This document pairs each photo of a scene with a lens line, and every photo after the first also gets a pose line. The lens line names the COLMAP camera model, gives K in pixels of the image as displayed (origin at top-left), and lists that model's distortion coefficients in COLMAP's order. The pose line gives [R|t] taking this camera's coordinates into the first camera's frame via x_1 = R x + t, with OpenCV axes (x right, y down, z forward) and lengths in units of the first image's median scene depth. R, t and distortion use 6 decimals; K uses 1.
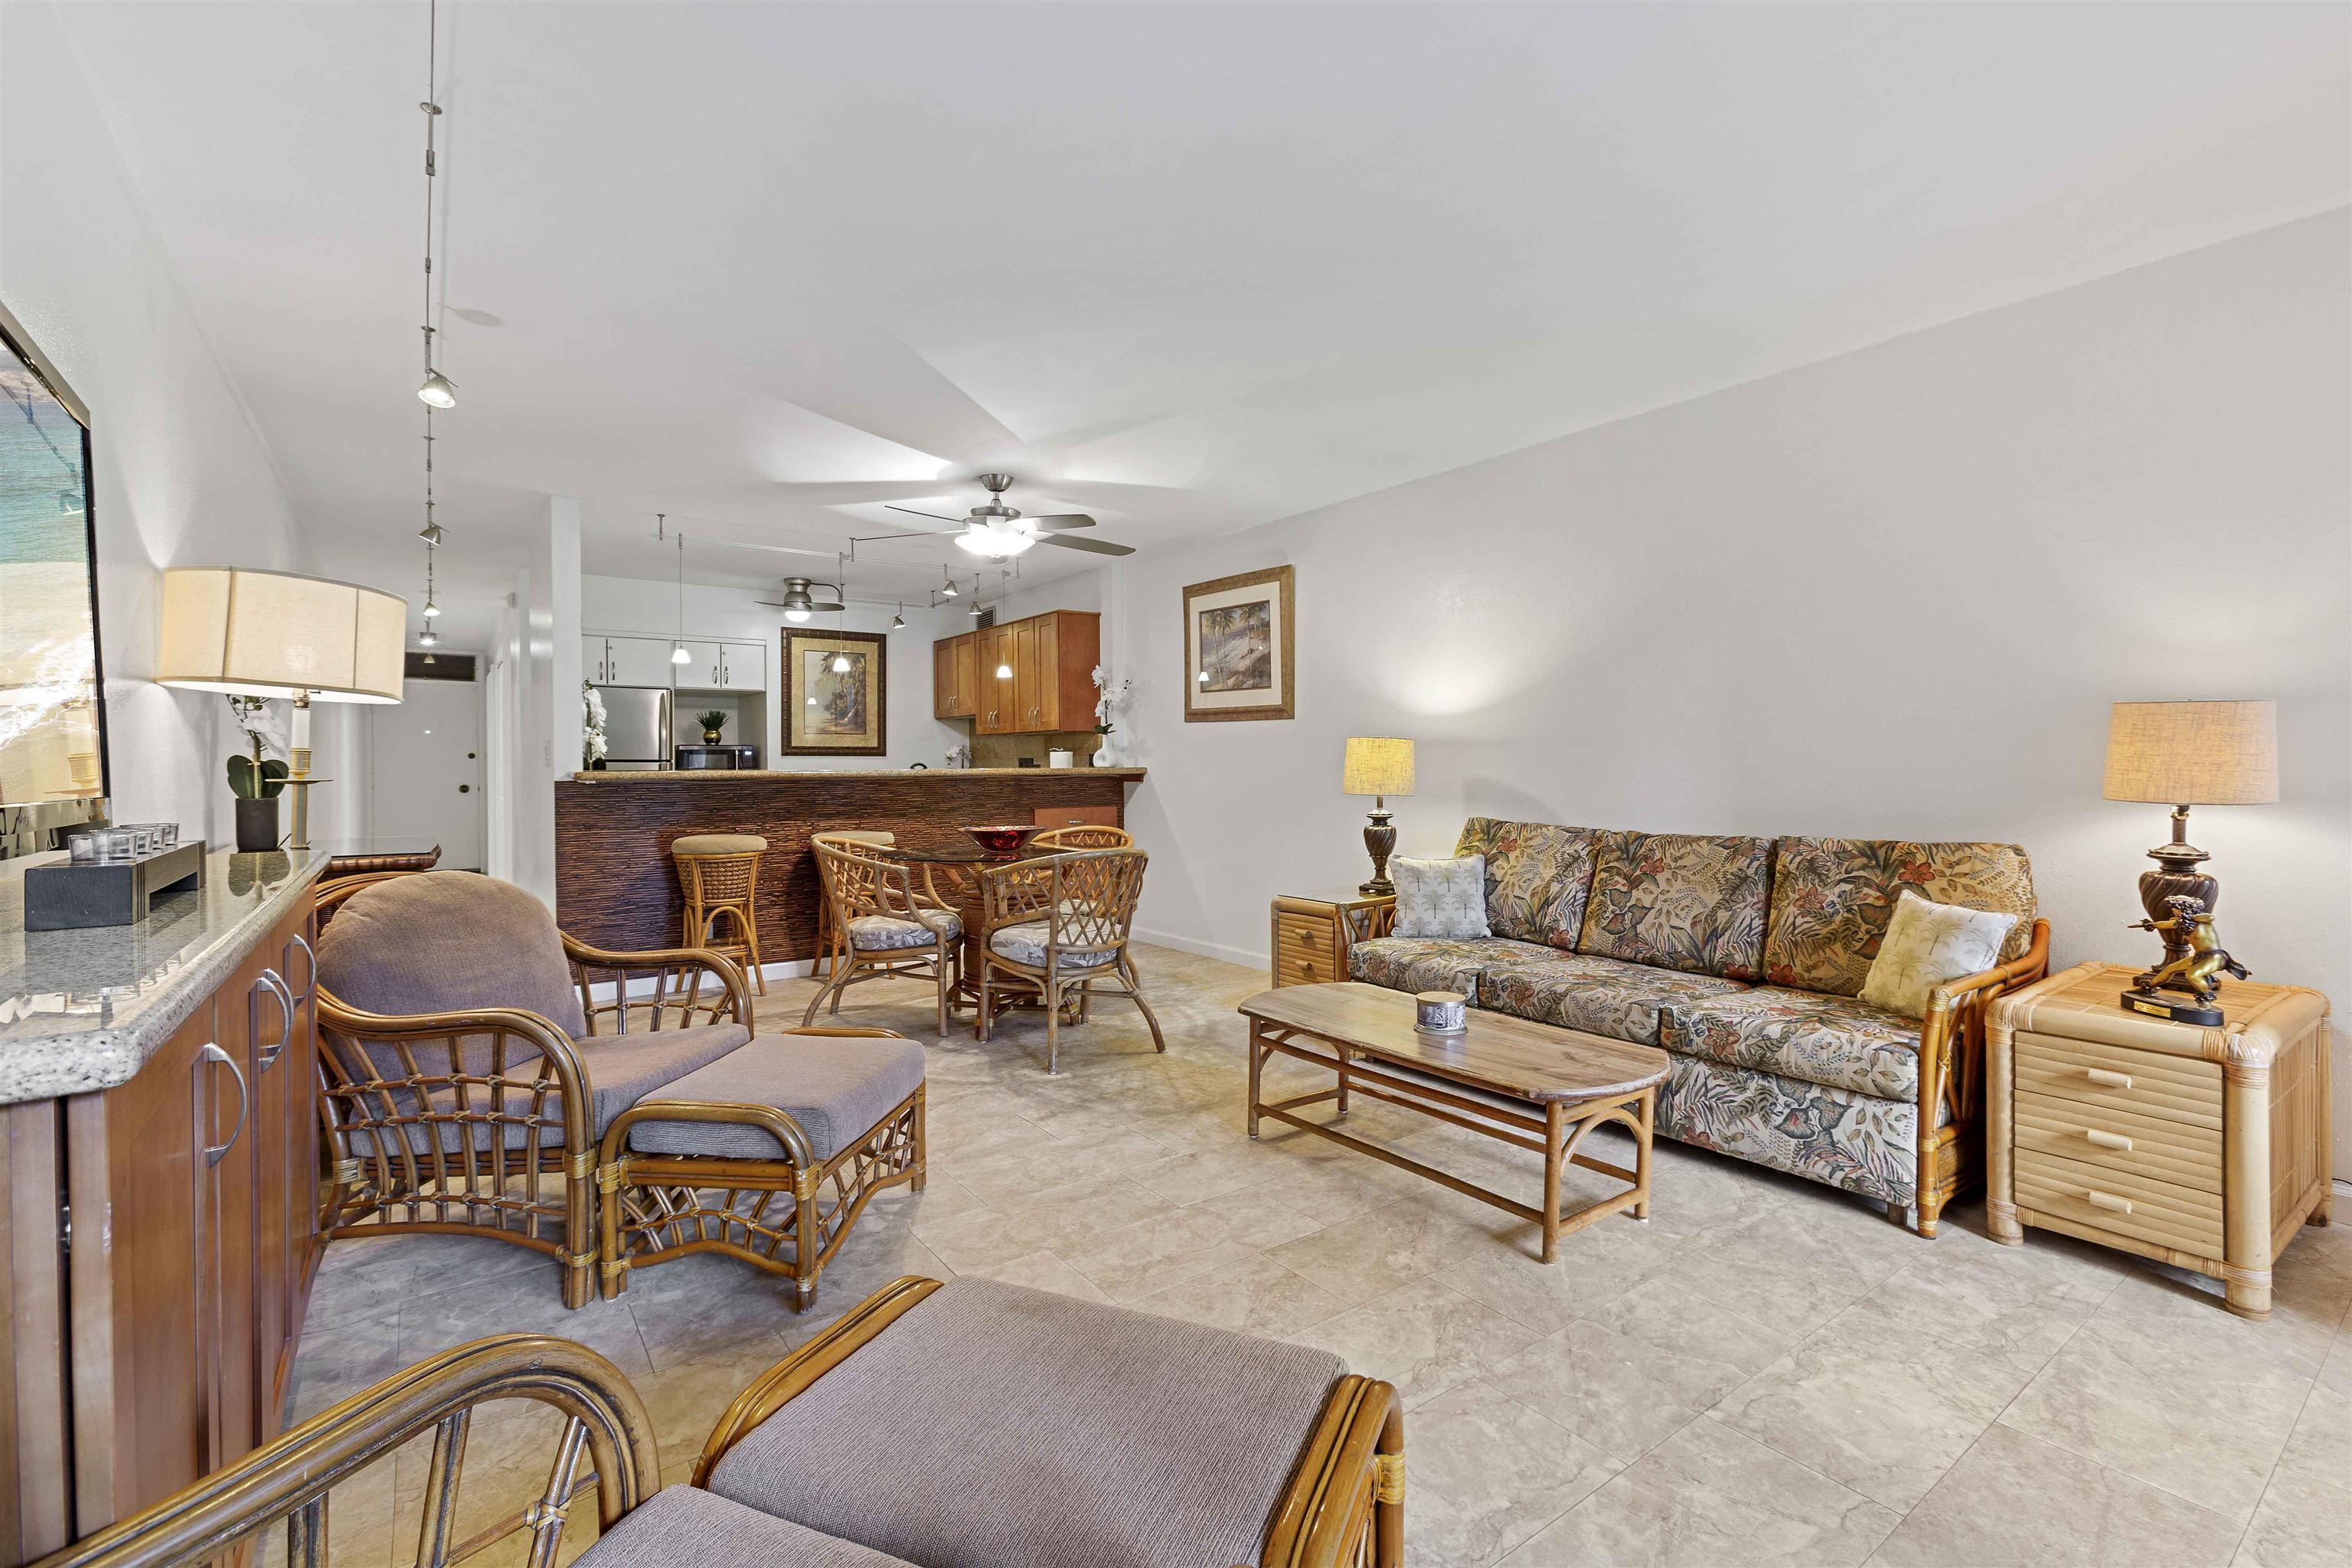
lens RADIAL K [[1041.1, 0, 1173.1], [0, 1041.1, 779.9], [0, 0, 1]] dist [-0.027337, 0.016277]
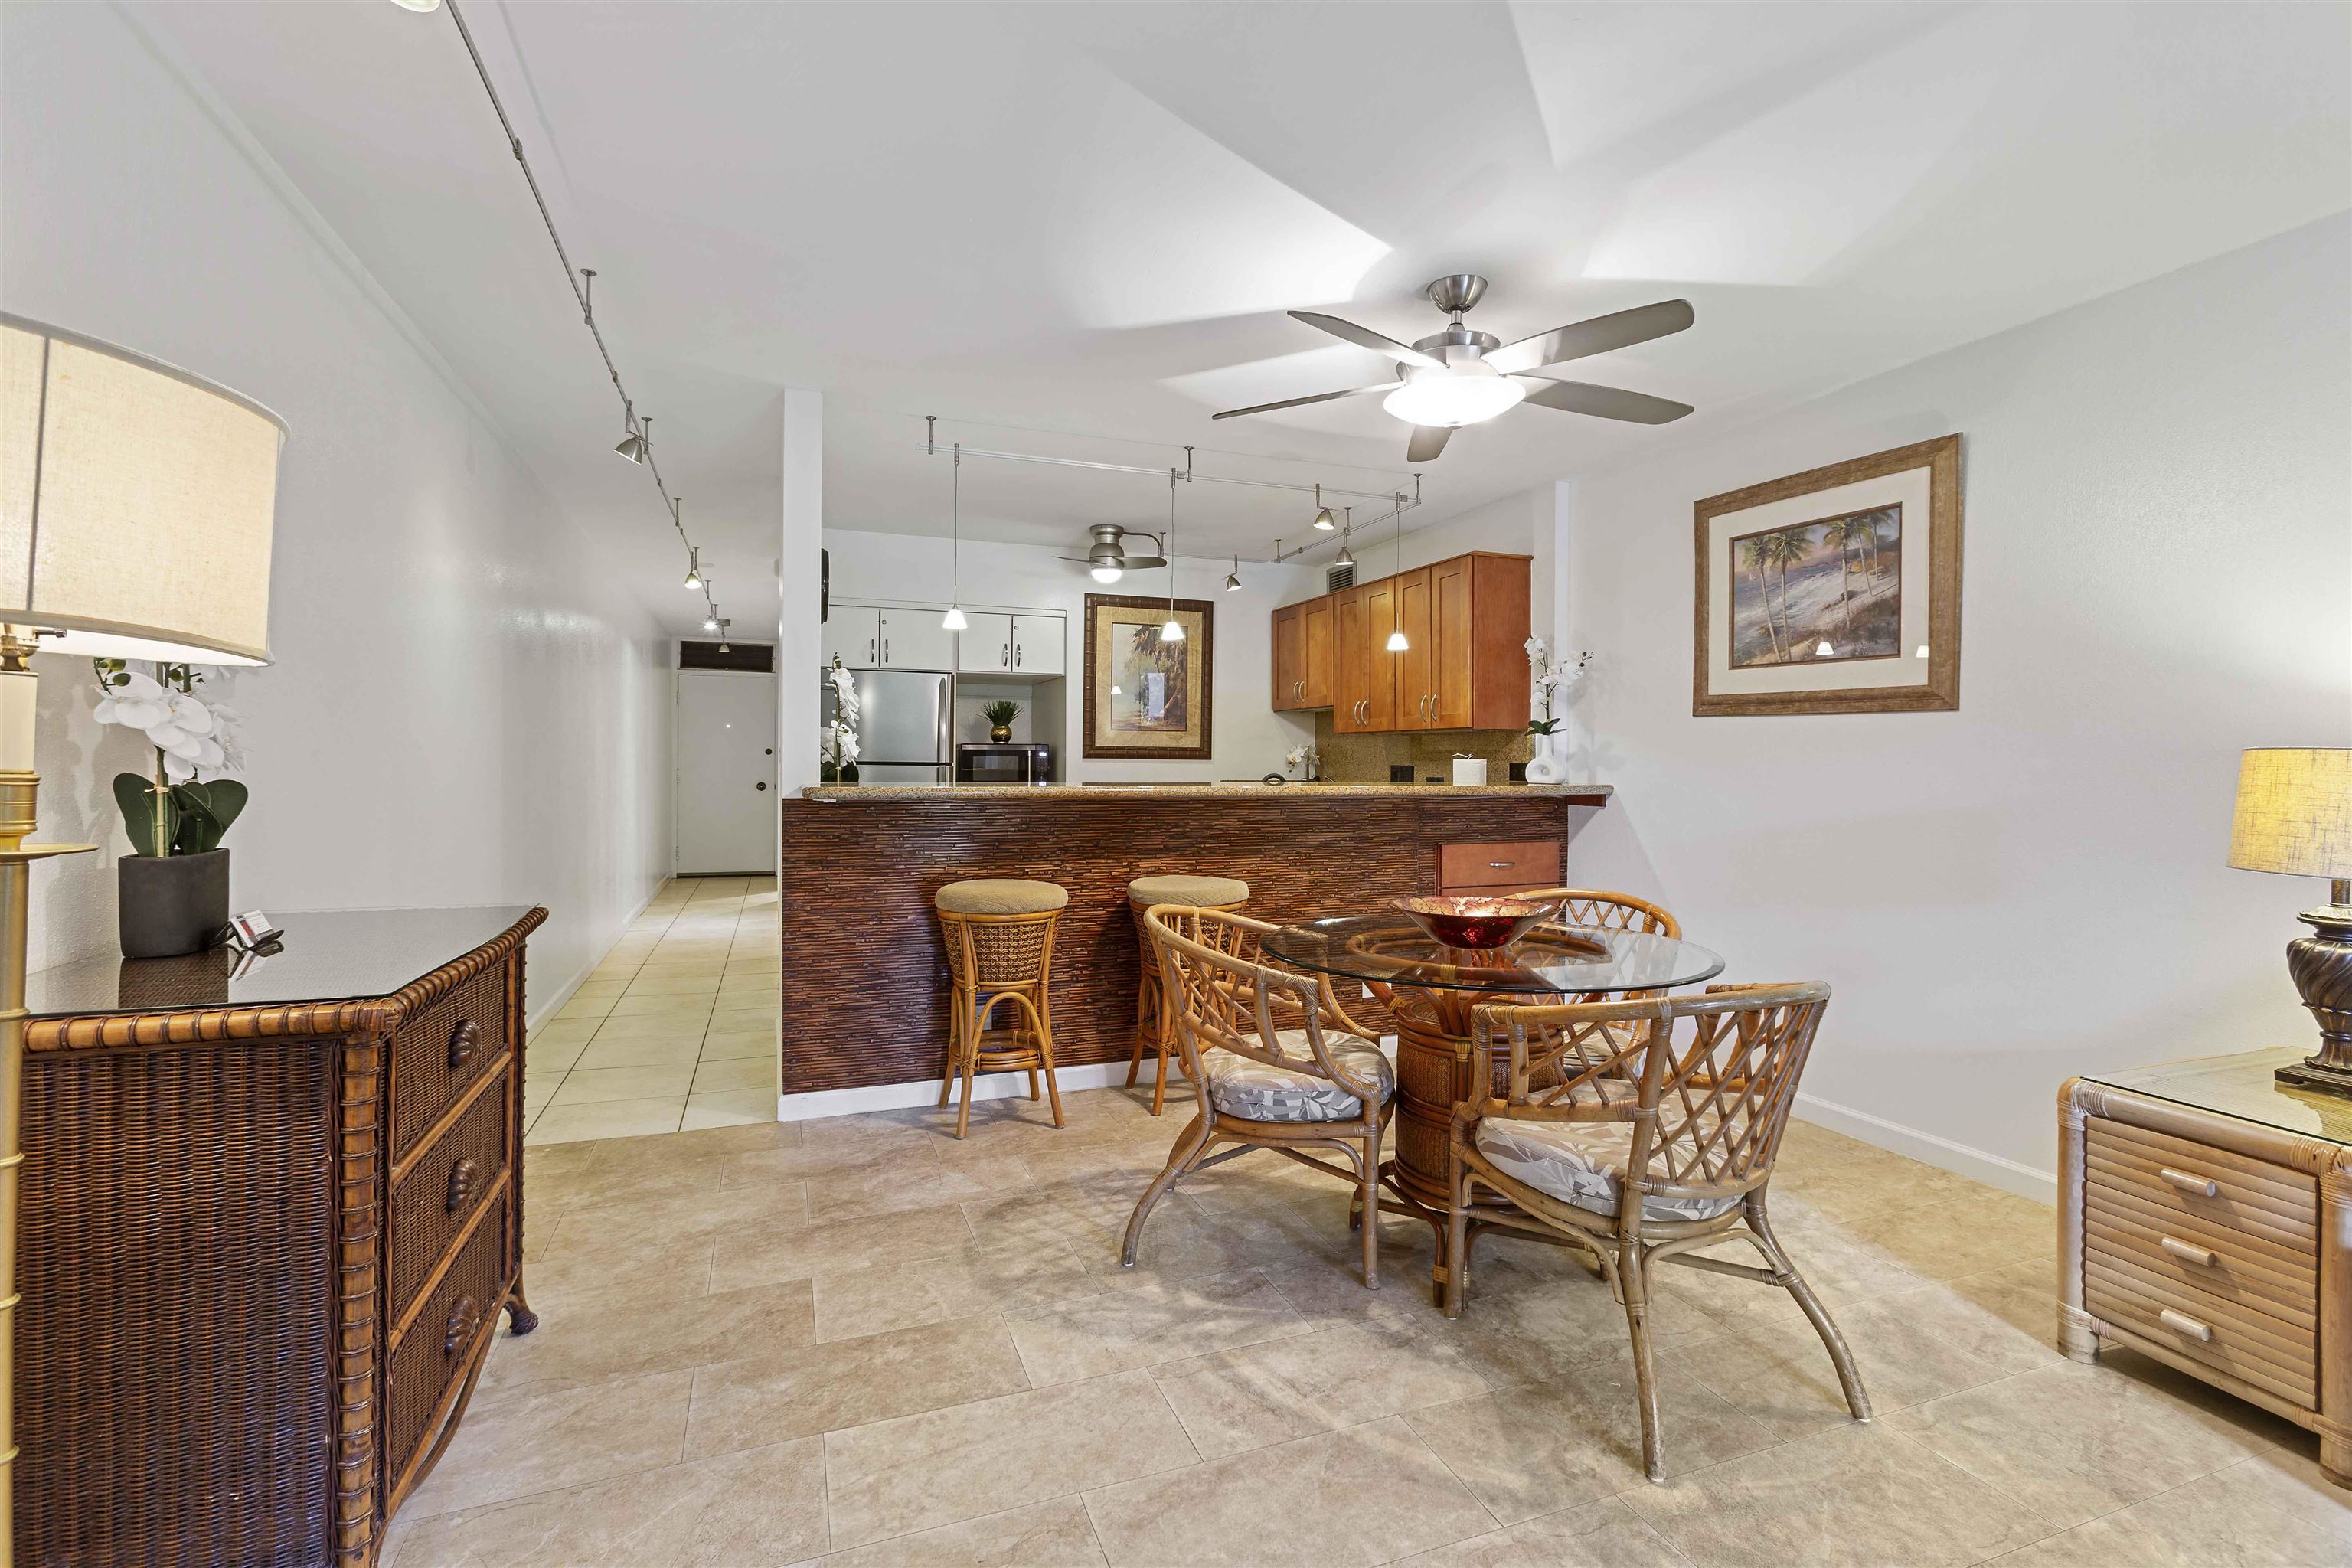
lens RADIAL K [[1059.2, 0, 1176.0], [0, 1059.2, 784.0], [0, 0, 1]] dist [-0.033491, 0.016607]
pose [[0.965624, 0.017963, -0.259323, -0.140992], [-0.016153, 0.999828, 0.009110, -0.017073], [0.259442, -0.004608, 0.965748, 0.340825]]
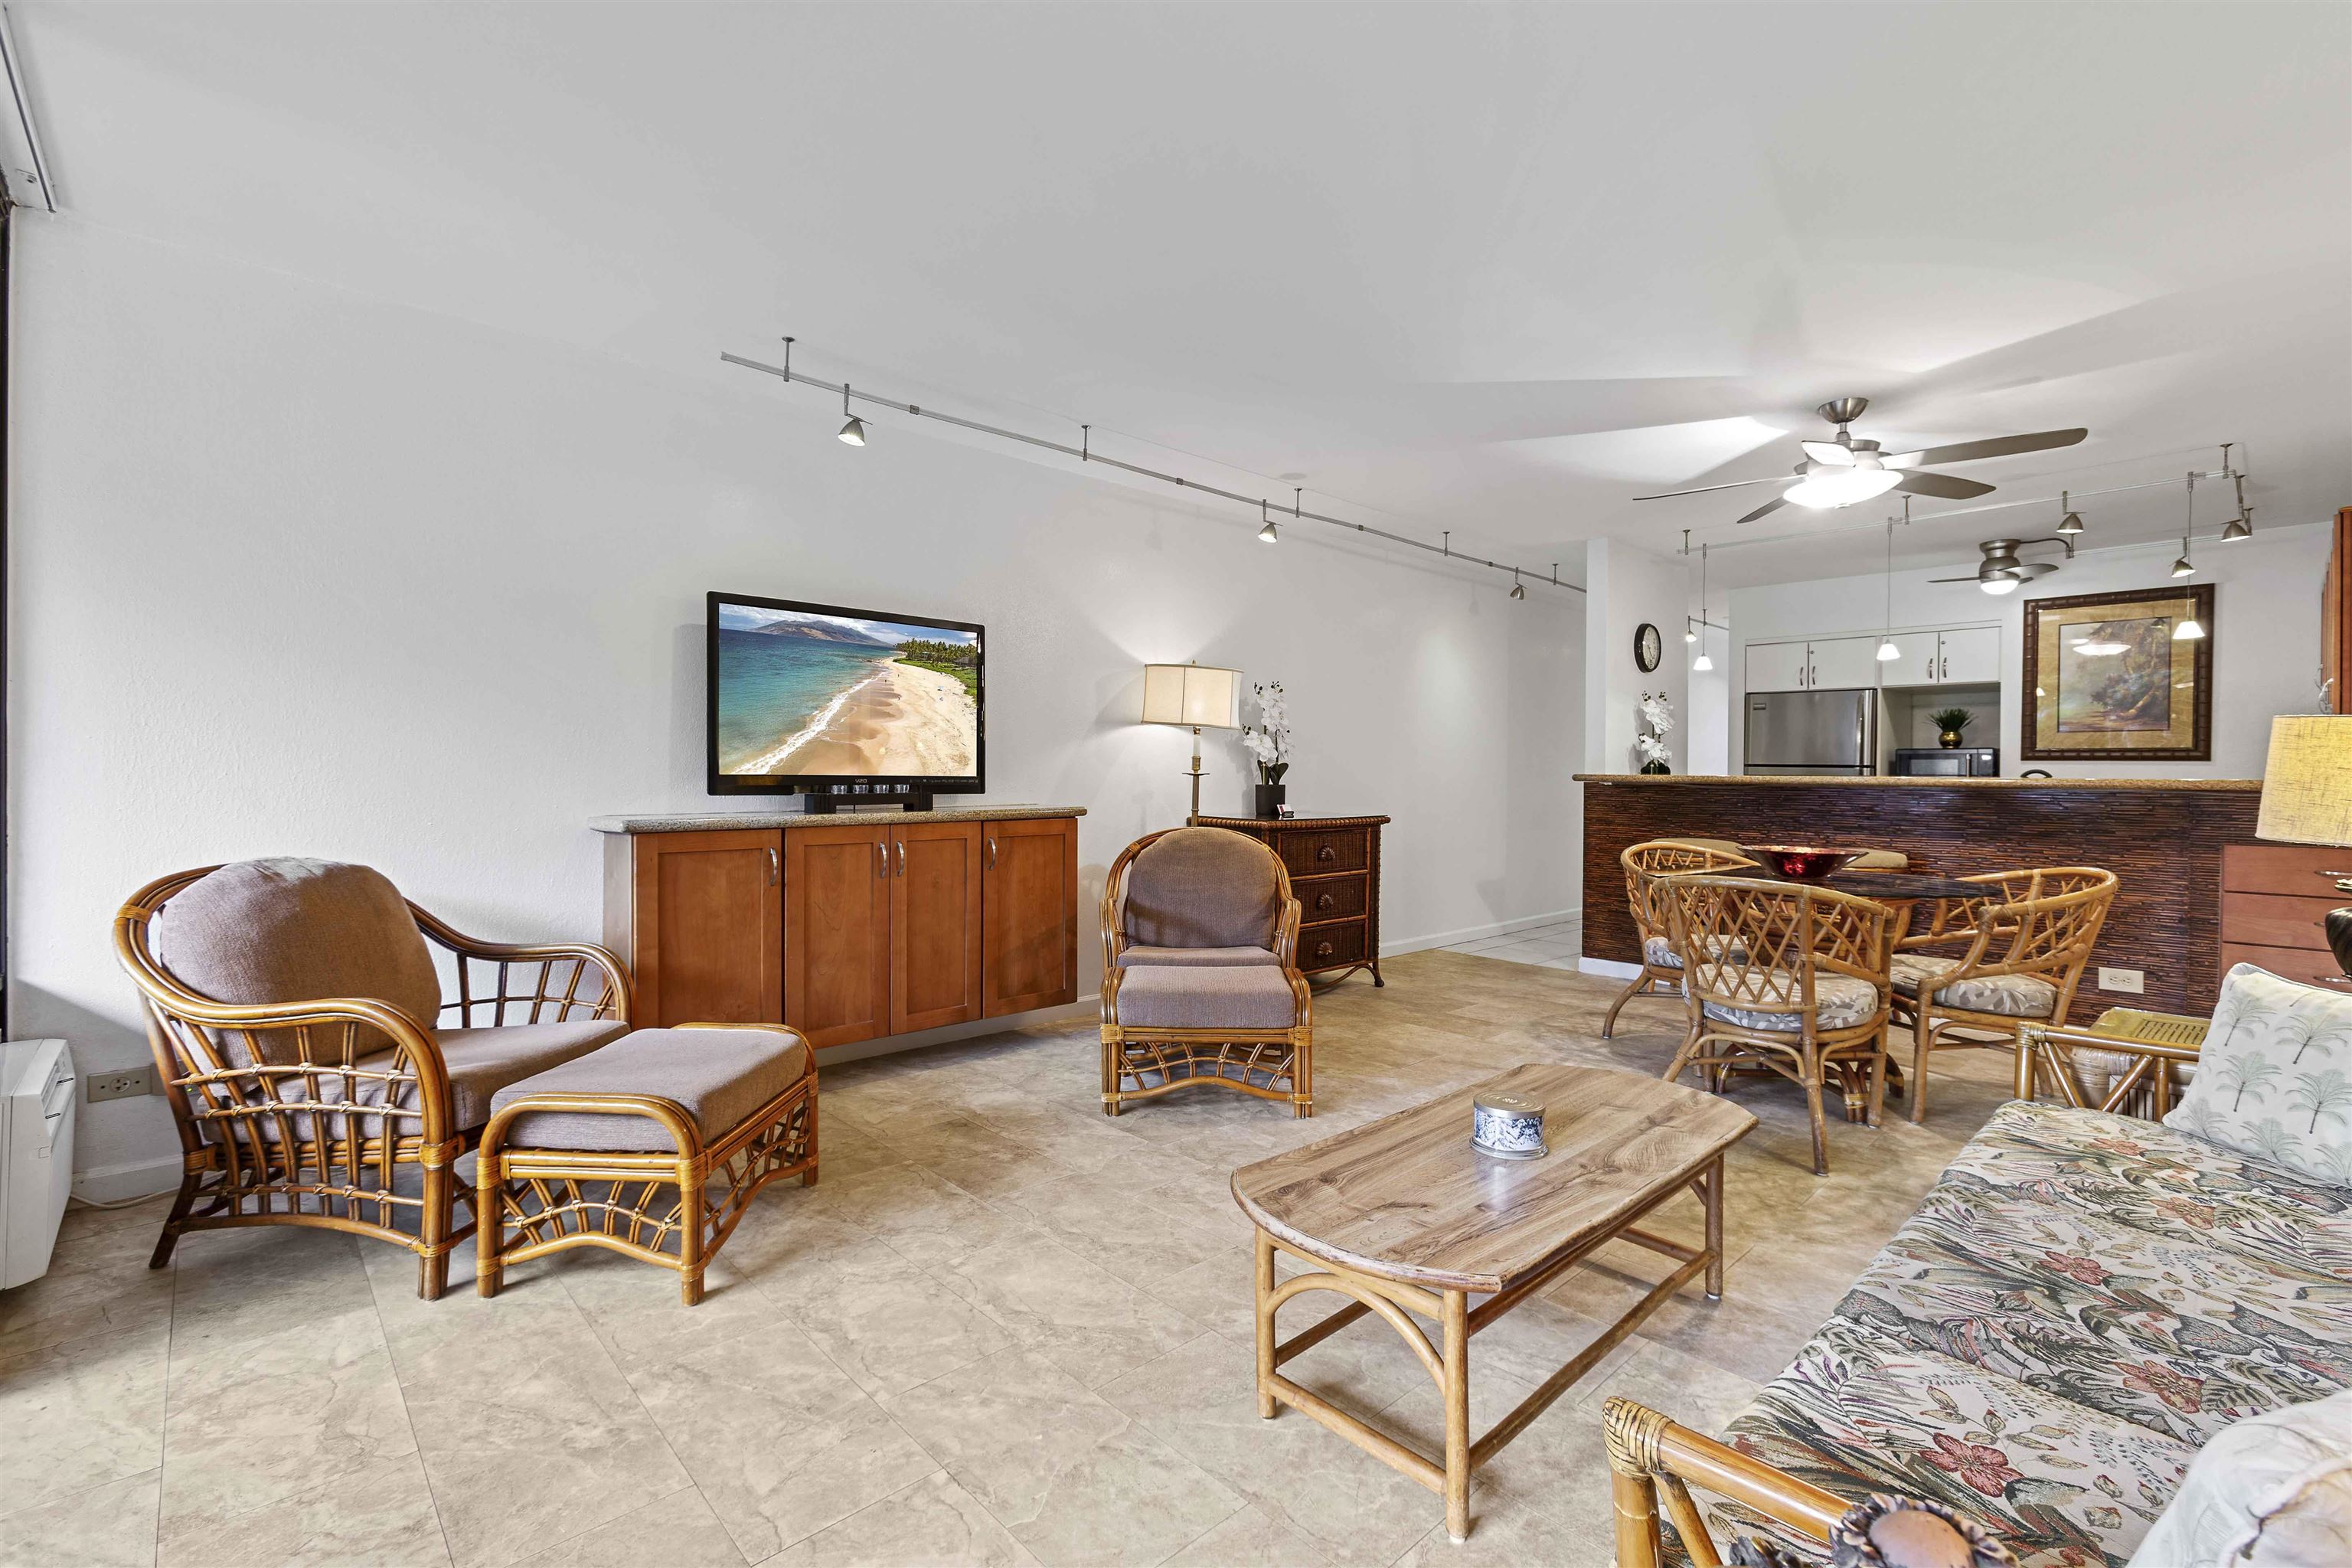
lens RADIAL K [[1041.1, 0, 1173.1], [0, 1041.1, 779.9], [0, 0, 1]] dist [-0.027337, 0.016277]
pose [[0.122694, 0.016470, -0.992308, 0.460131], [-0.022966, 0.999642, 0.013752, -0.005706], [0.992179, 0.021102, 0.123028, 0.343235]]
